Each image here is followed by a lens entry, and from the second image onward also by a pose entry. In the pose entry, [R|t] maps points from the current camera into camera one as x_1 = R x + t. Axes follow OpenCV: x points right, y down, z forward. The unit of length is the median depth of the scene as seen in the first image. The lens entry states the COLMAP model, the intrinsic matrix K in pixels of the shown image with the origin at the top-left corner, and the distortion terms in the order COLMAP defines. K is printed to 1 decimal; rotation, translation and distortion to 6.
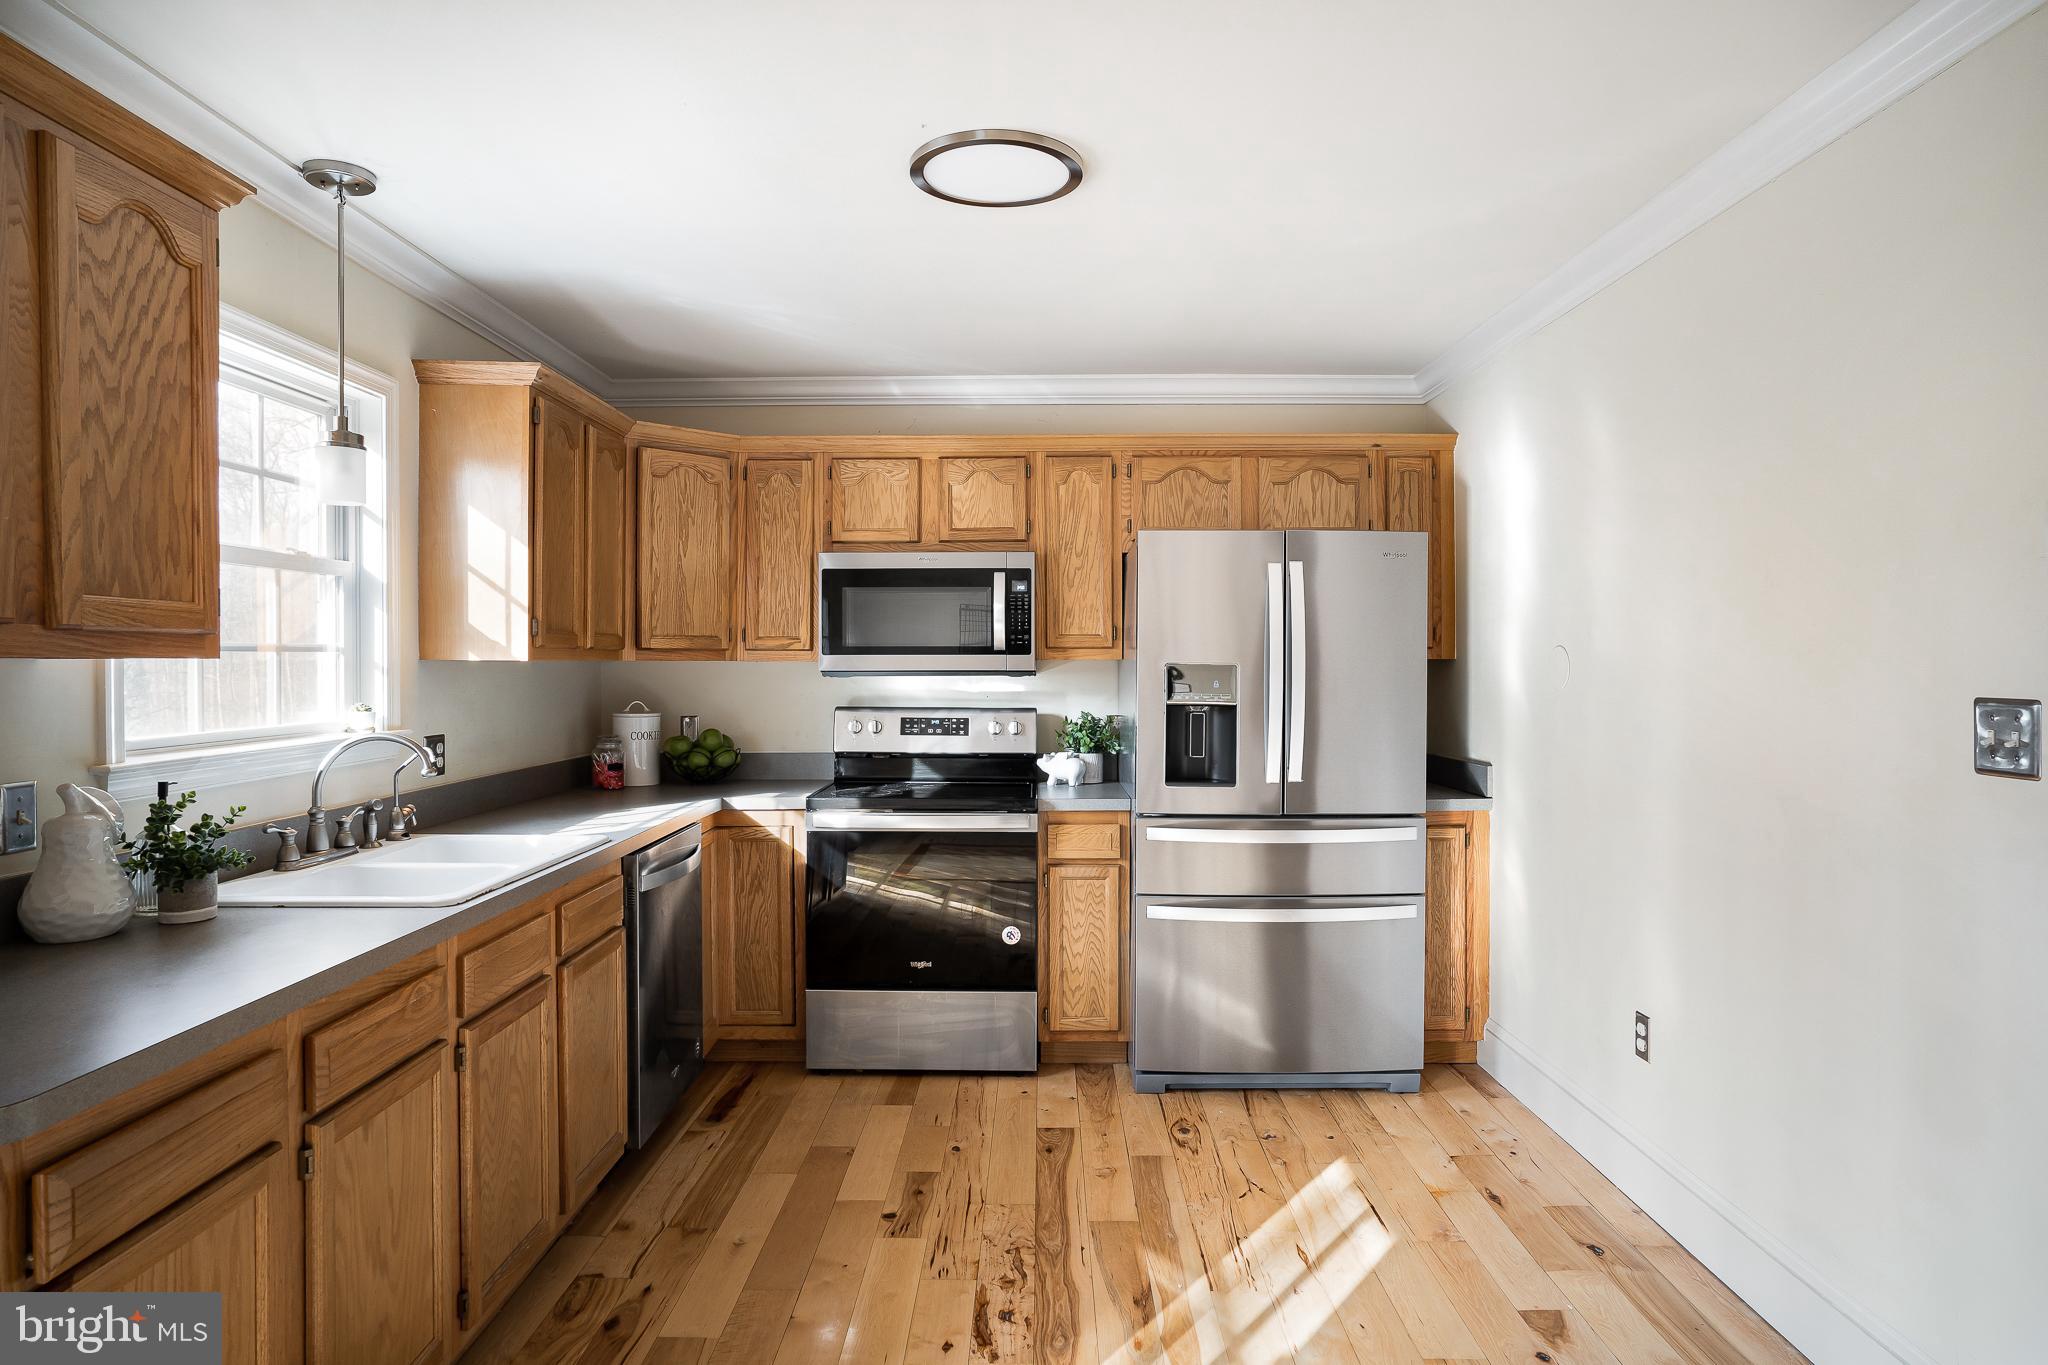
lens RADIAL K [[1172.5, 0, 1002.9], [0, 1172.5, 681.1], [0, 0, 1]] dist [-0.054414, 0.049647]
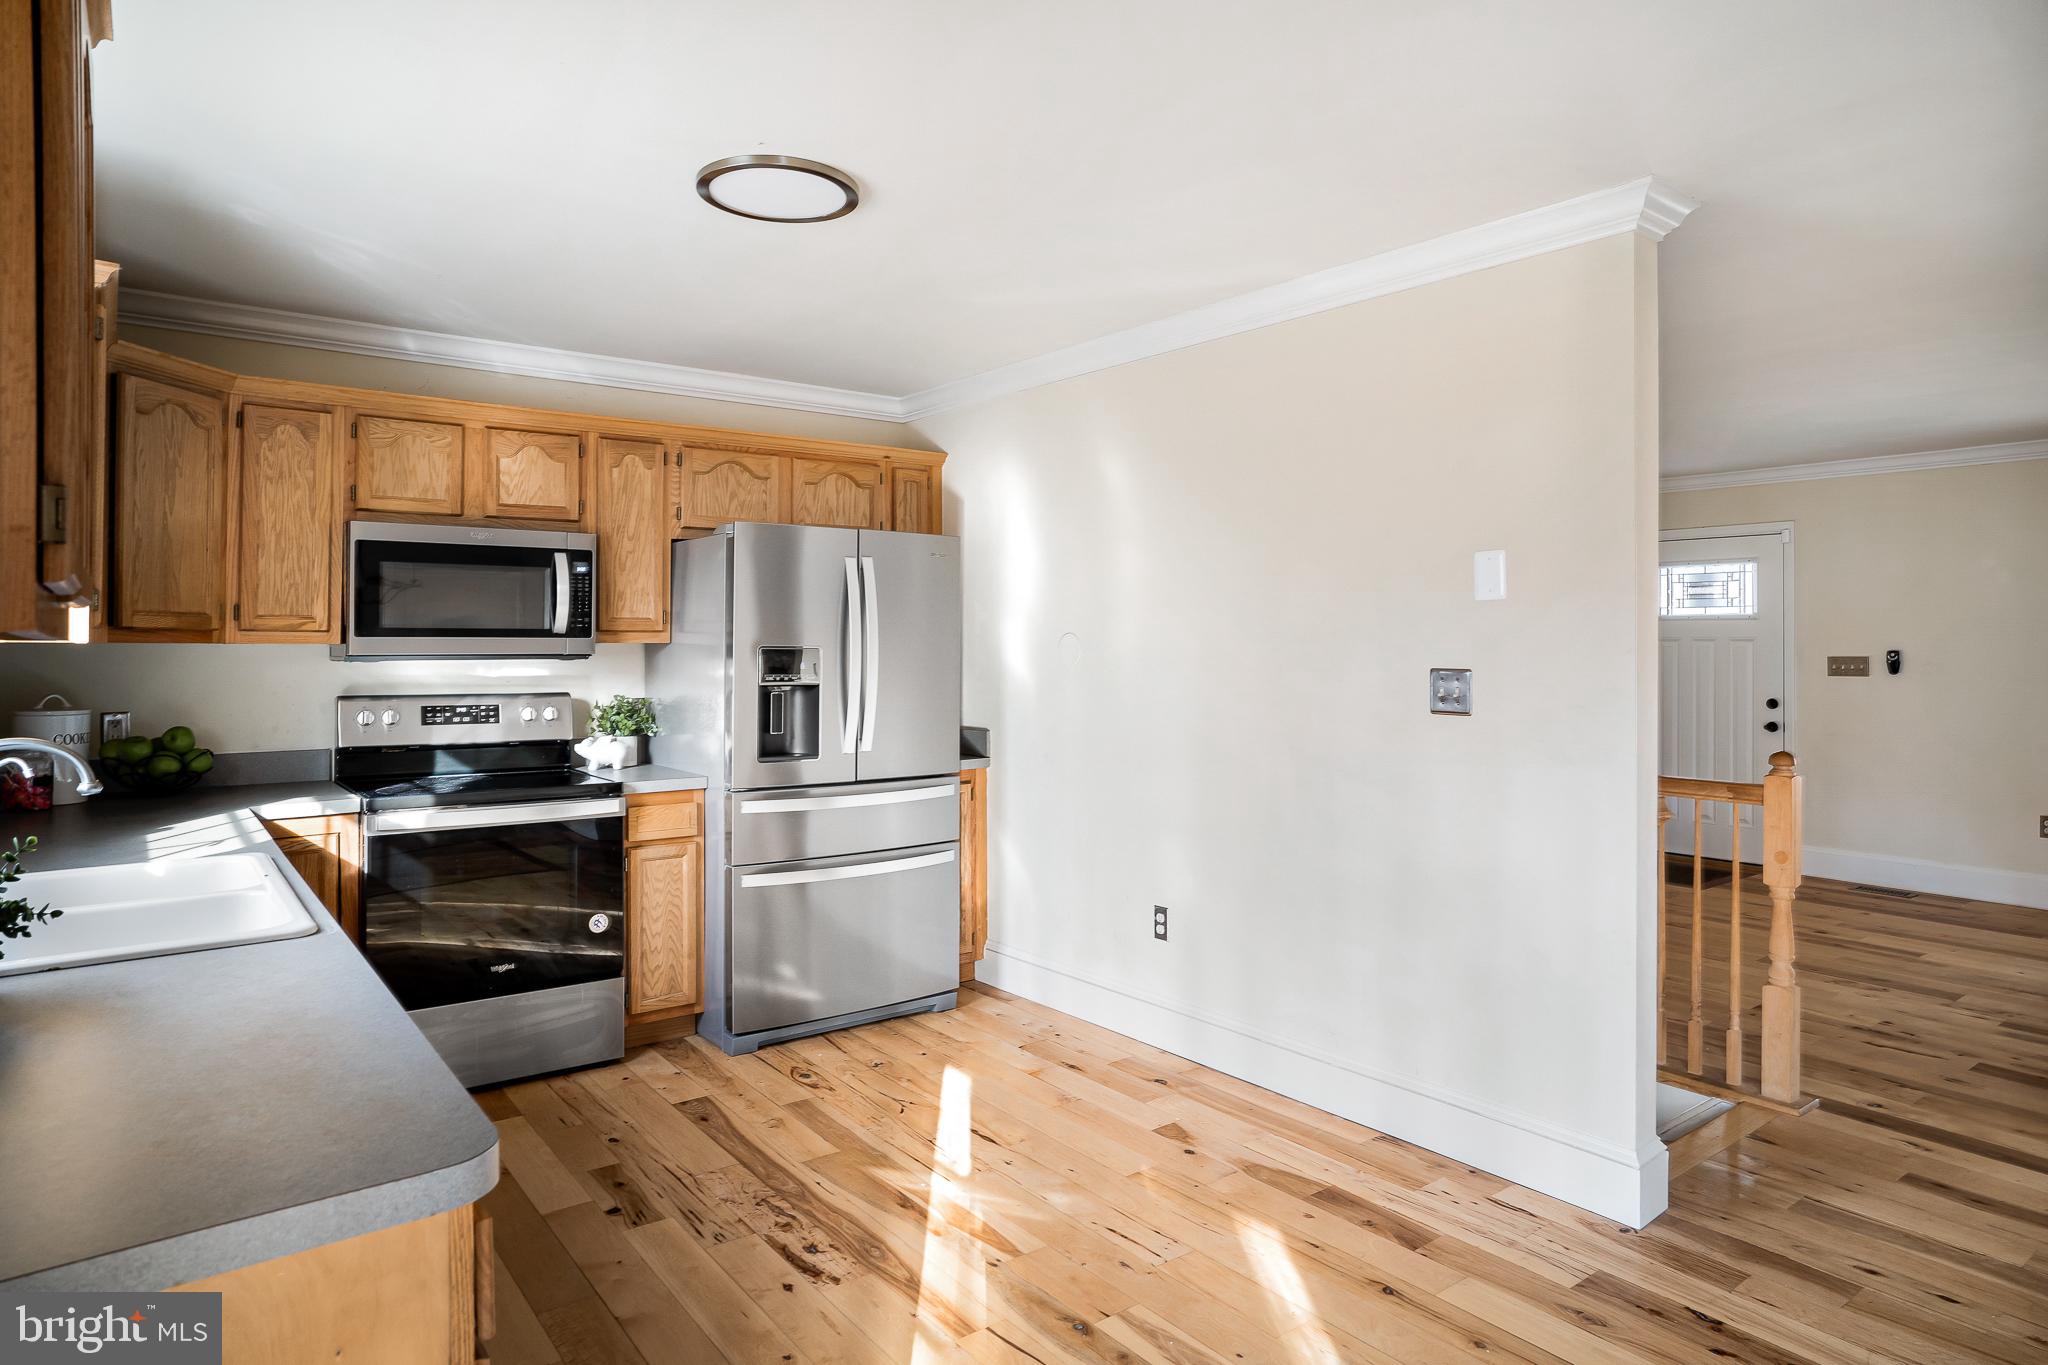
lens RADIAL K [[1193.4, 0, 973.7], [0, 1193.4, 648.0], [0, 0, 1]] dist [-0.045550, 0.054551]
pose [[0.800400, -0.000096, 0.599466, -0.337440], [0.007336, 0.999927, -0.009635, -0.002226], [-0.599421, 0.012109, 0.800342, 0.009465]]
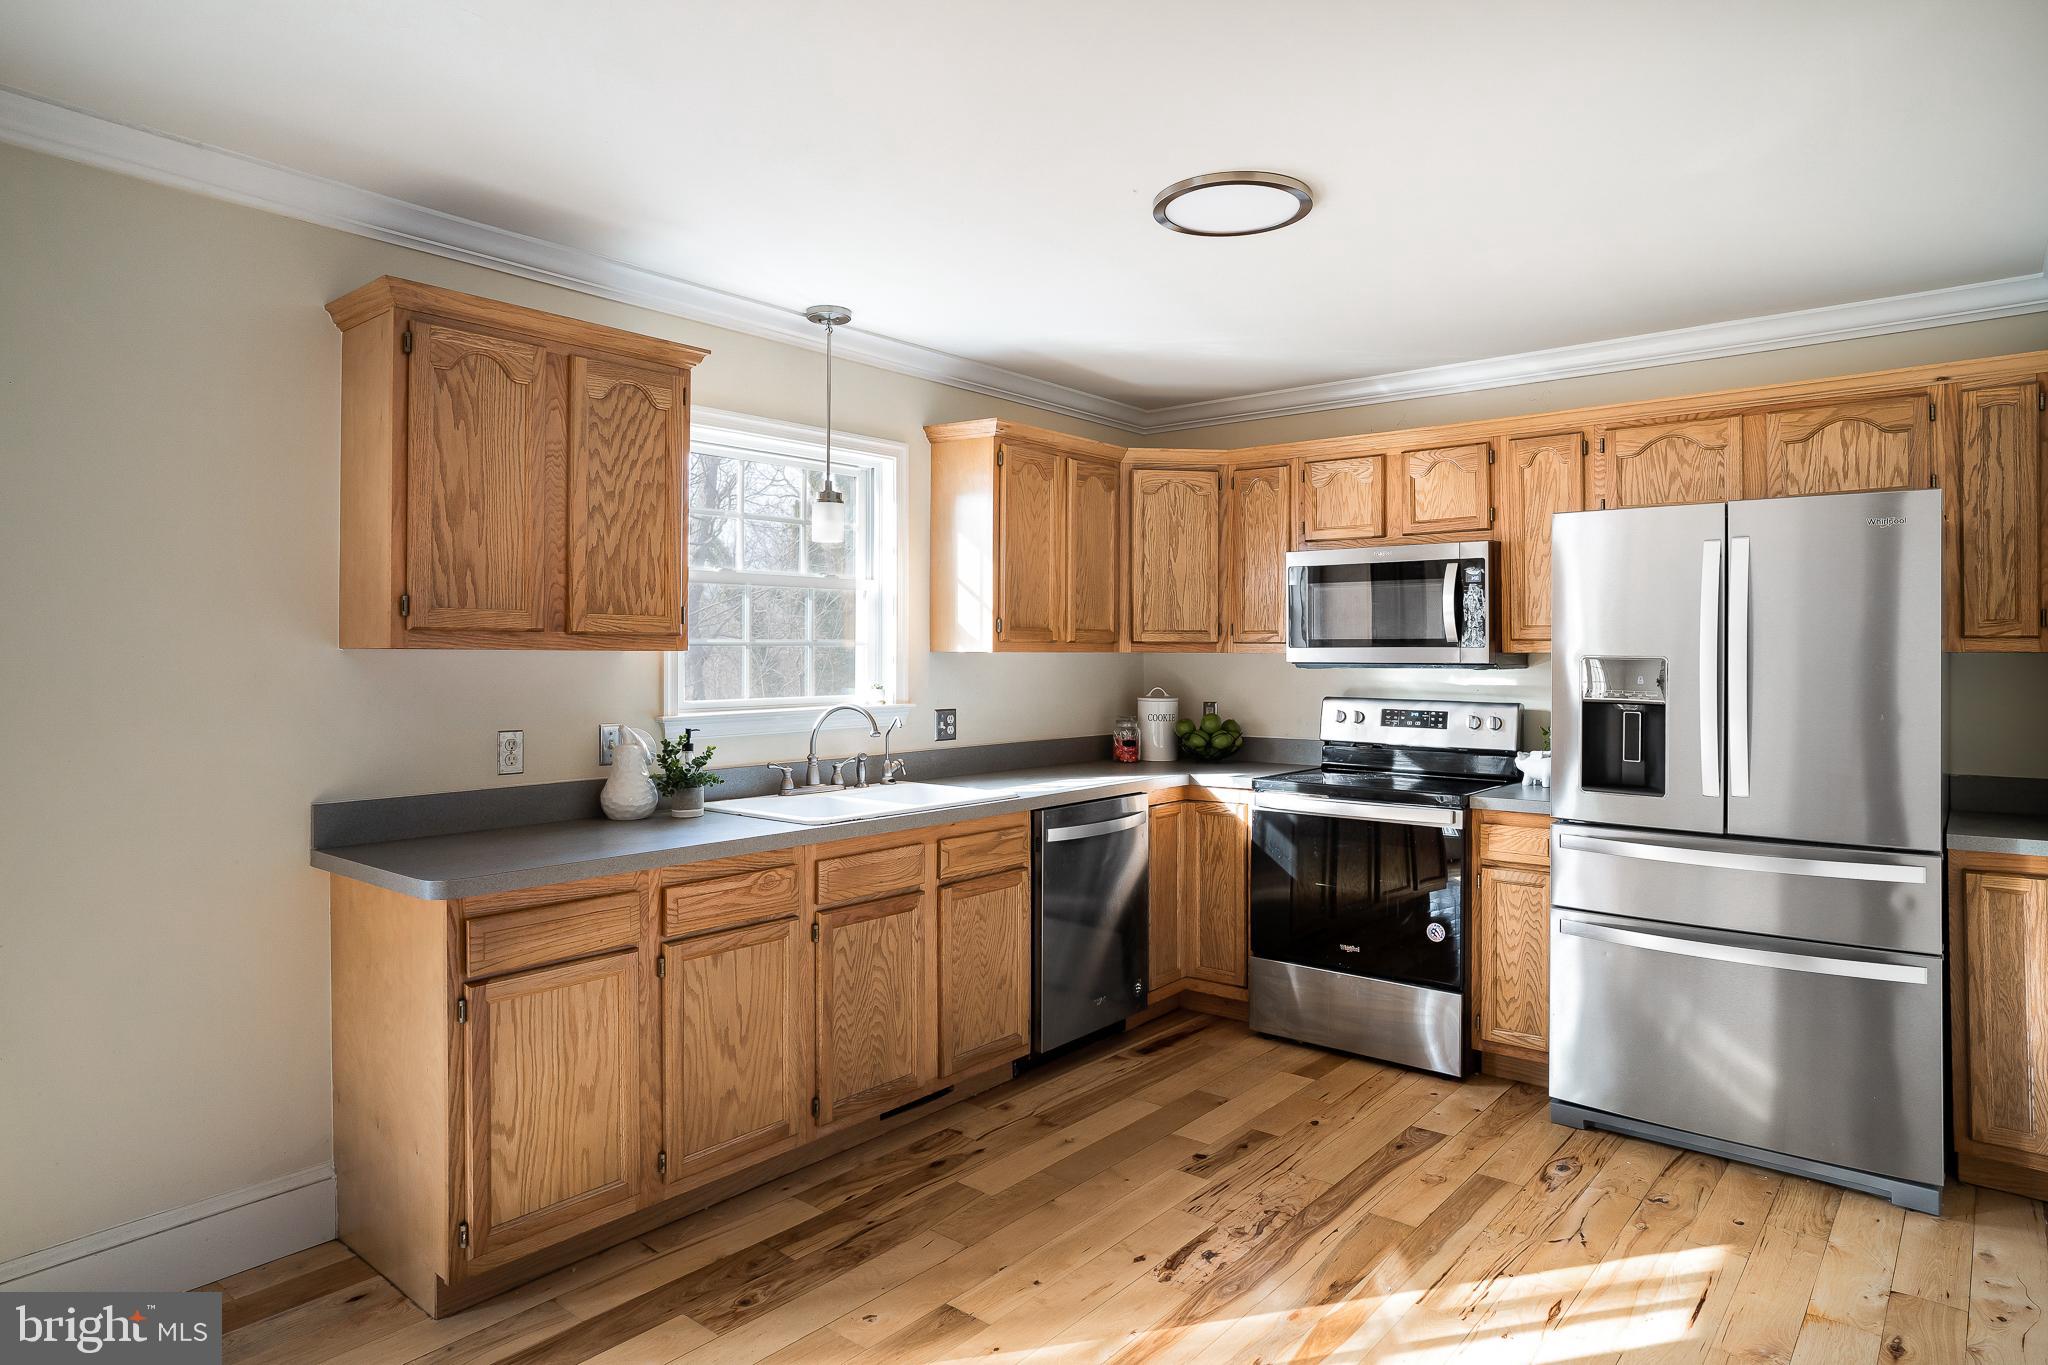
lens RADIAL K [[1160.8, 0, 1028.4], [0, 1160.8, 650.2], [0, 0, 1]] dist [-0.054730, 0.045261]
pose [[0.786326, 0.000992, -0.617810, 0.333674], [-0.012568, 0.999817, -0.014392, -0.001802], [0.617683, 0.019081, 0.786195, 0.023450]]
